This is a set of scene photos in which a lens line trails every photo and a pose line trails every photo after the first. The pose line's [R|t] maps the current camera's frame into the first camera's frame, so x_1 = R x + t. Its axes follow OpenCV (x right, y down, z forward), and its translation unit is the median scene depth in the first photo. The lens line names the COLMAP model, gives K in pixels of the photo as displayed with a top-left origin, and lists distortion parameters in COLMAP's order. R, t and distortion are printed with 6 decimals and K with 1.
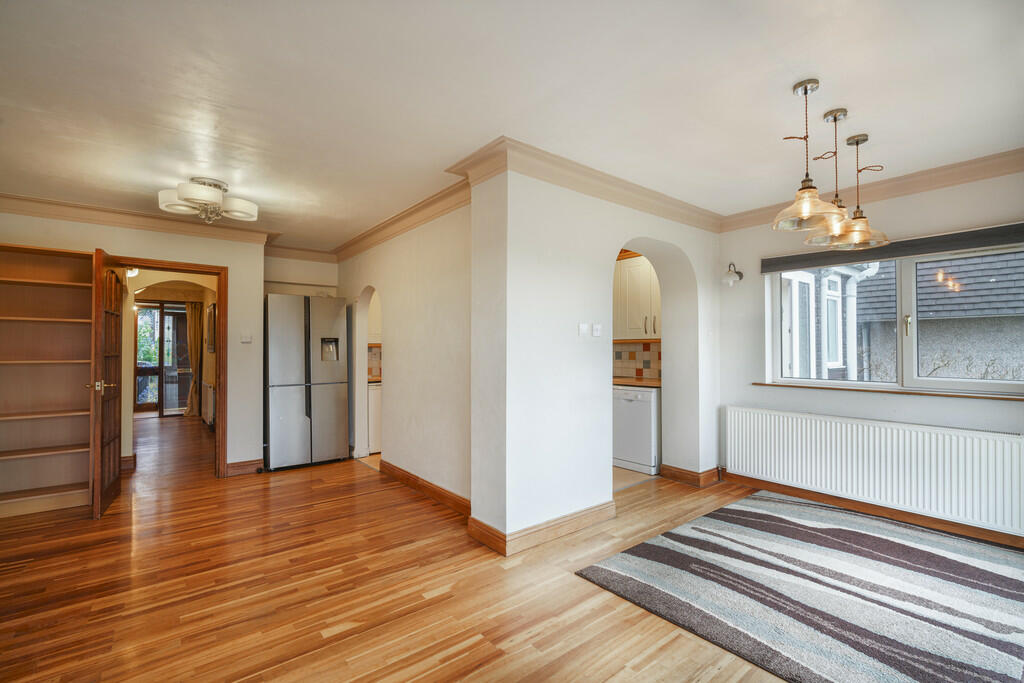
lens RADIAL K [[458.4, 0, 512.5], [0, 458.4, 343.4], [0, 0, 1]] dist [-0.002173, -0.000224]
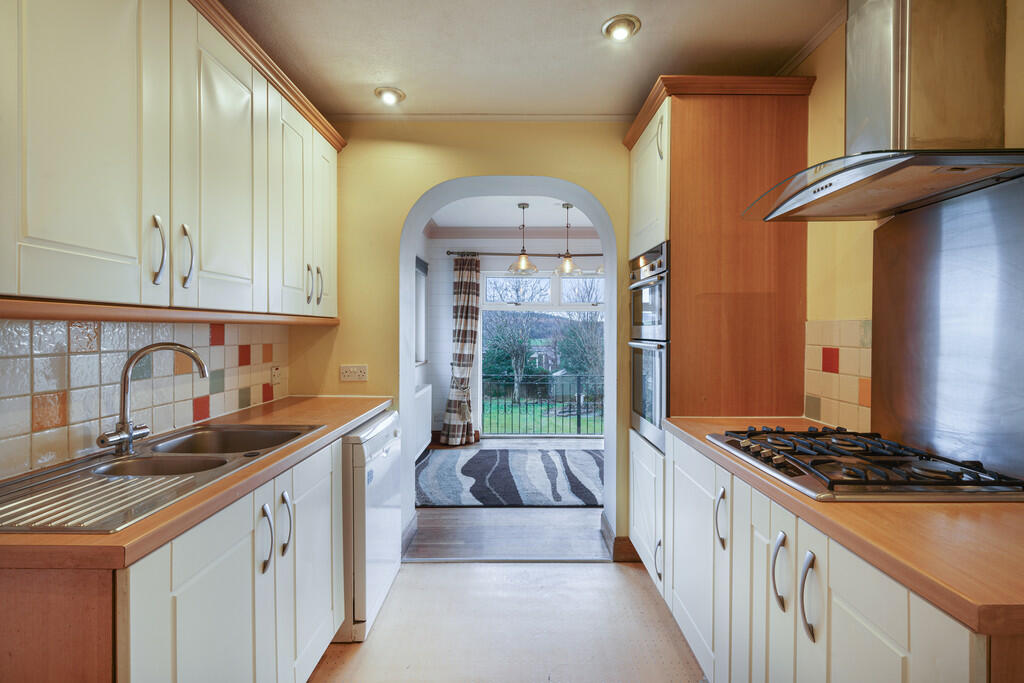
lens RADIAL K [[458.4, 0, 513.2], [0, 458.4, 338.9], [0, 0, 1]] dist [-0.002173, -0.000224]
pose [[-0.782862, -0.005141, 0.622174, -0.187586], [-0.004884, 0.999986, 0.002119, 0.016912], [-0.622176, -0.001380, -0.782876, 1.840175]]
